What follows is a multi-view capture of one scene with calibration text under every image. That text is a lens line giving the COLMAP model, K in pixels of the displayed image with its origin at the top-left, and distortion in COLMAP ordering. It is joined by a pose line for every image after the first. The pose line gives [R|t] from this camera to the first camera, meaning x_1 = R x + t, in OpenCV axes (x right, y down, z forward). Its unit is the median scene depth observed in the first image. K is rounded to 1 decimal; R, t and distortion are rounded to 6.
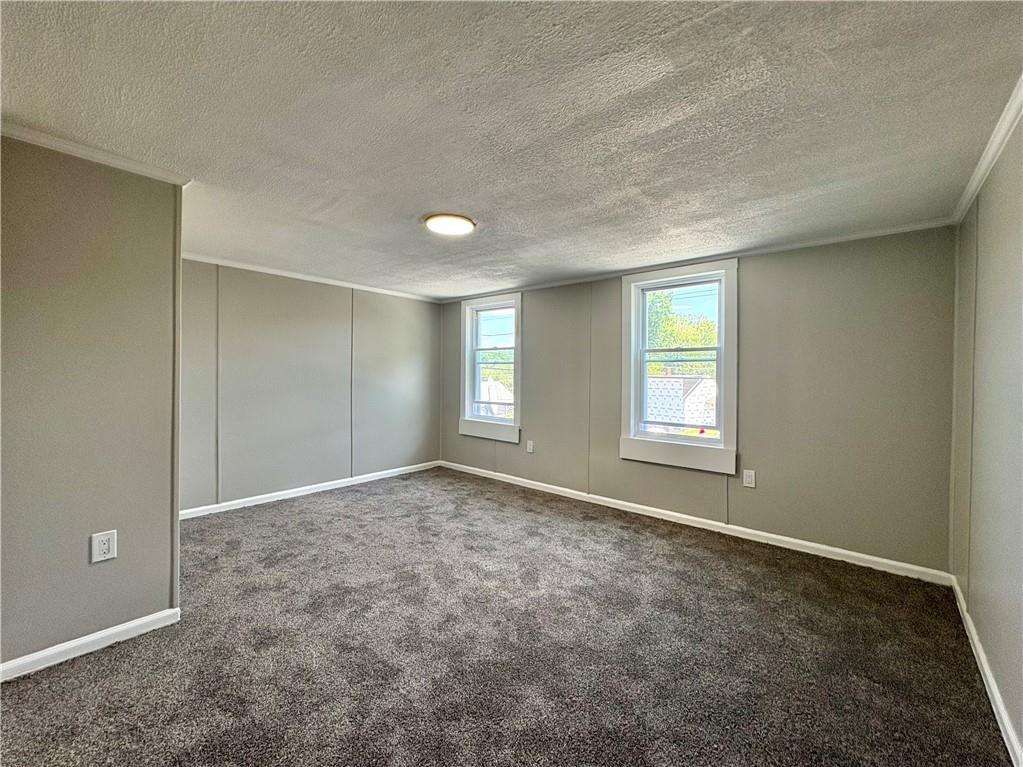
lens RADIAL K [[410.9, 0, 510.9], [0, 410.9, 378.4], [0, 0, 1]] dist [0.003843, 0.000309]
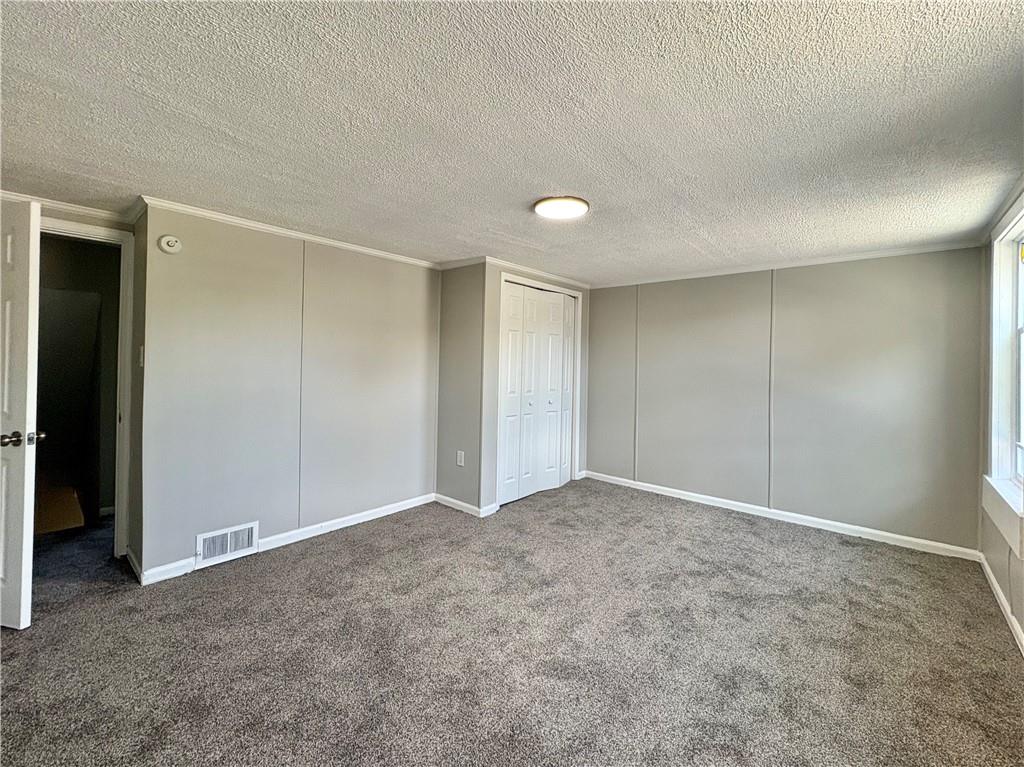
lens RADIAL K [[411.3, 0, 500.3], [0, 411.3, 365.6], [0, 0, 1]] dist [0.003843, 0.000309]
pose [[0.009250, -0.007094, -0.999932, 0.555622], [-0.028658, 0.999562, -0.007356, -0.015845], [0.999546, 0.028724, 0.009043, 0.655226]]
